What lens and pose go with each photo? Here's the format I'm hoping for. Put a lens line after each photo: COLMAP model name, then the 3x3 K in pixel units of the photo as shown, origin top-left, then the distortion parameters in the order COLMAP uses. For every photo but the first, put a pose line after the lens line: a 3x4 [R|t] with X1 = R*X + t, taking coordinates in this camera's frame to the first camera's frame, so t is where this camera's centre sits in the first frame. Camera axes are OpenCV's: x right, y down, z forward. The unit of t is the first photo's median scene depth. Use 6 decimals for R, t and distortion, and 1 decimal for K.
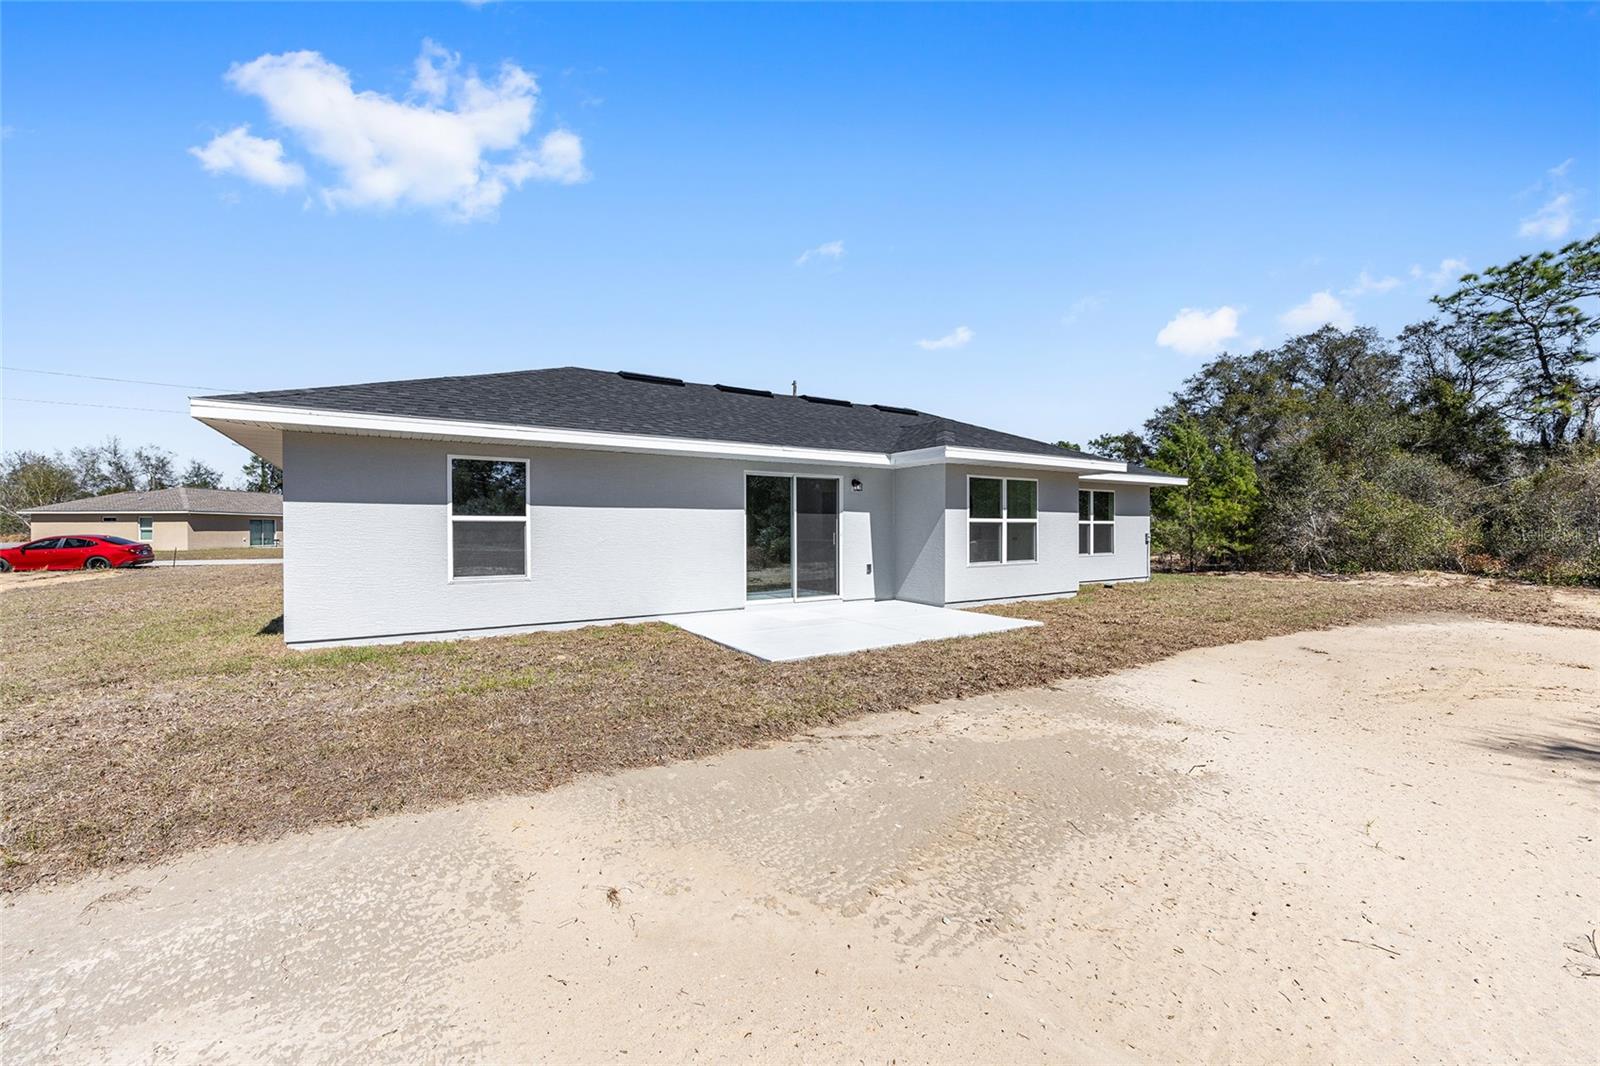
lens RADIAL K [[645.8, 0, 802.2], [0, 645.8, 530.6], [0, 0, 1]] dist [-0.001964, -0.000443]
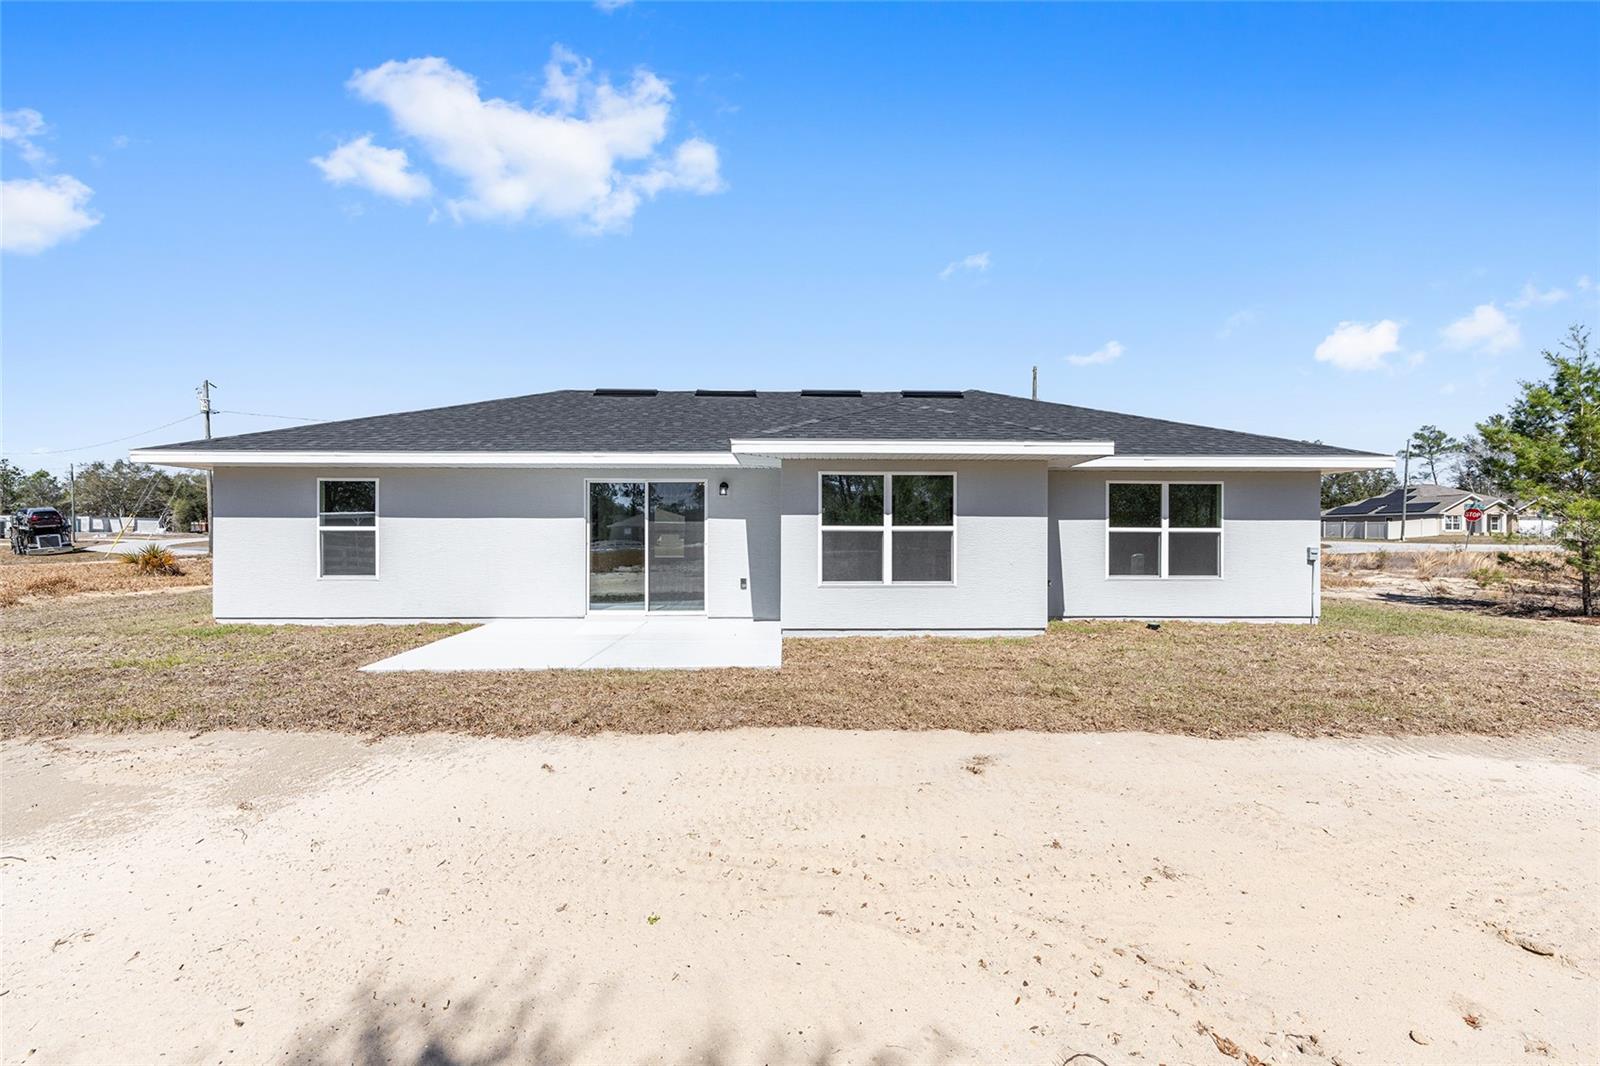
lens RADIAL K [[645.8, 0, 802.2], [0, 645.8, 530.6], [0, 0, 1]] dist [-0.001964, -0.000443]
pose [[0.850316, 0.001966, -0.526269, 0.656312], [-0.004967, 0.999978, -0.004290, -0.009696], [0.526249, 0.006262, 0.850307, 0.303959]]
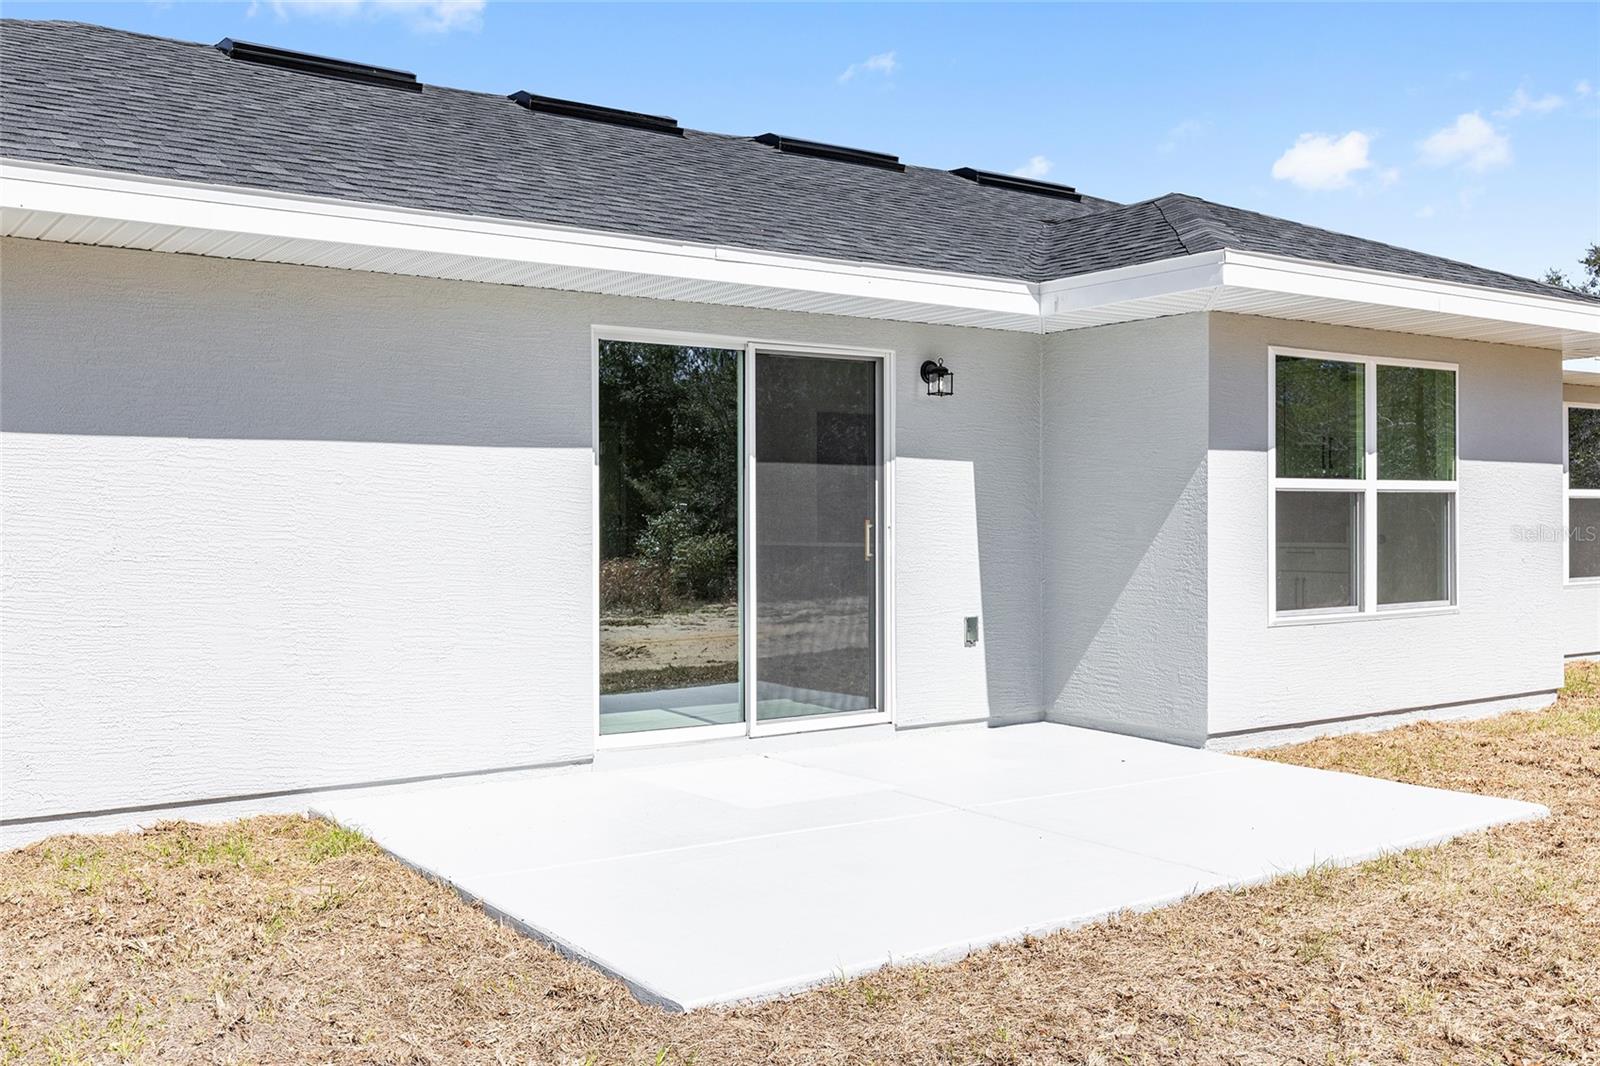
lens RADIAL K [[1492.4, 0, 804.3], [0, 1492.4, 506.8], [0, 0, 1]] dist [-0.001368, 0.000837]
pose [[0.999210, -0.000290, 0.039734, -0.013808], [0.000648, 0.999959, -0.008998, 0.002509], [-0.039730, 0.009016, 0.999170, 0.242219]]
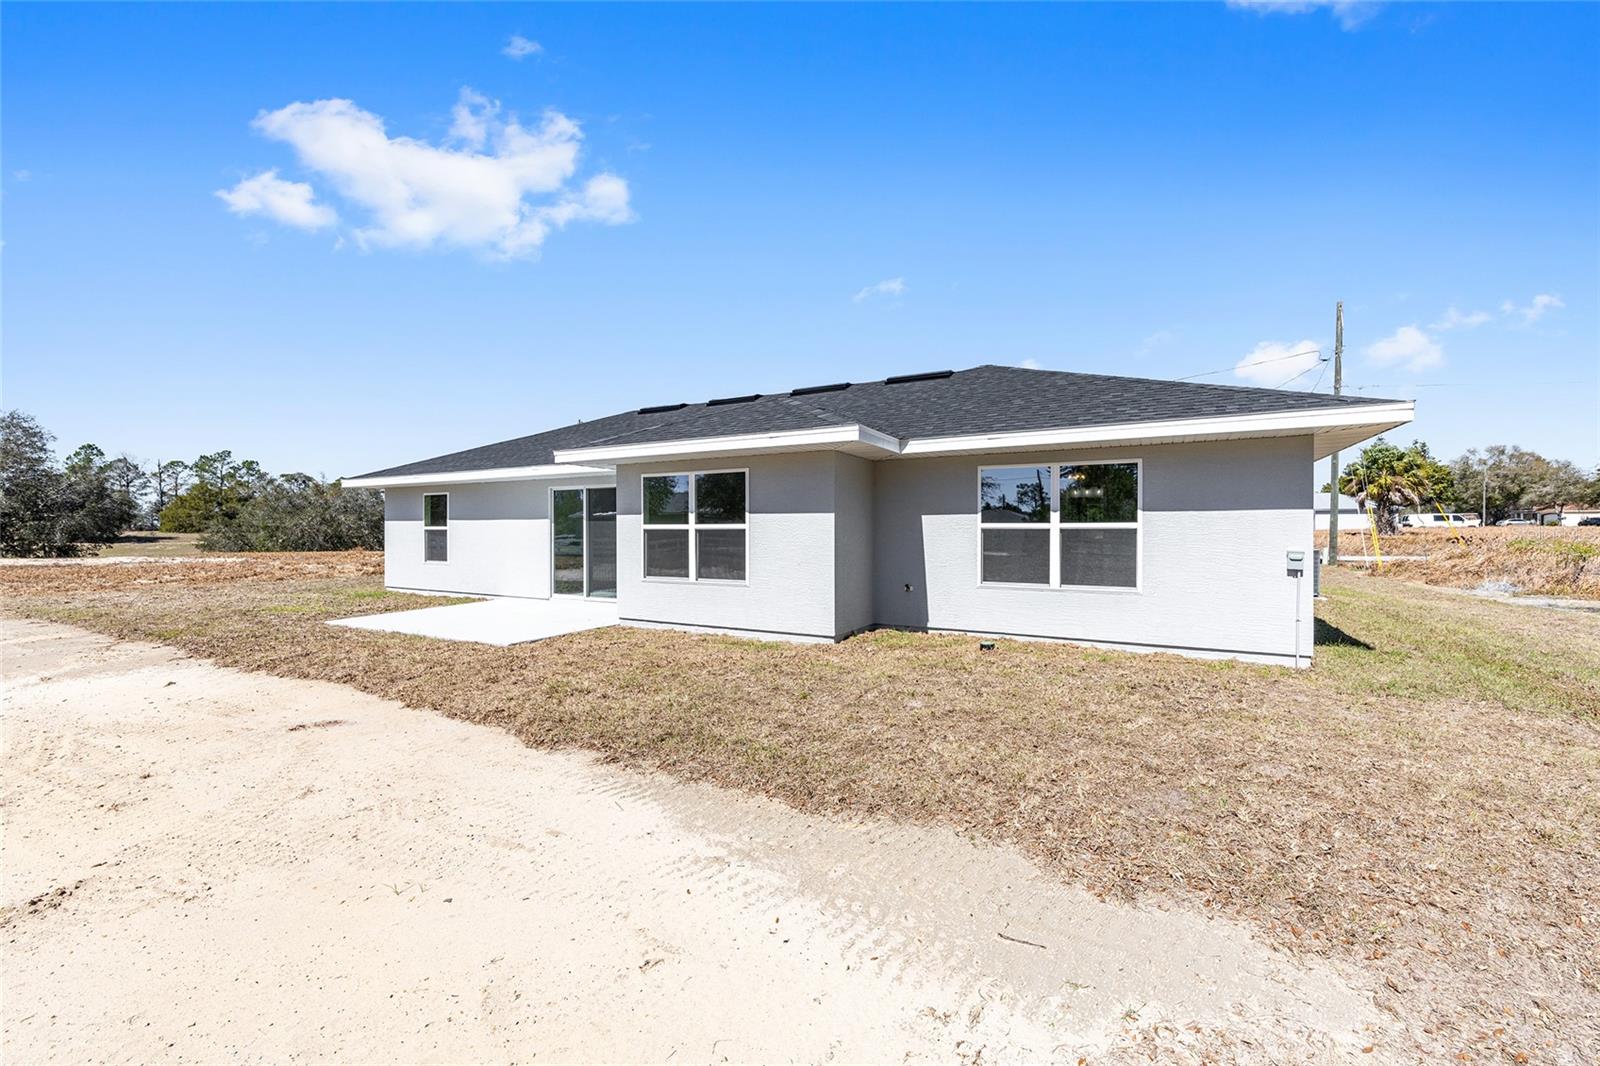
lens RADIAL K [[645.8, 0, 802.2], [0, 645.8, 530.6], [0, 0, 1]] dist [-0.001964, -0.000443]
pose [[0.467419, 0.002077, -0.884033, 1.114749], [-0.001064, 0.999998, 0.001786, -0.012914], [0.884035, 0.000106, 0.467420, 0.780522]]
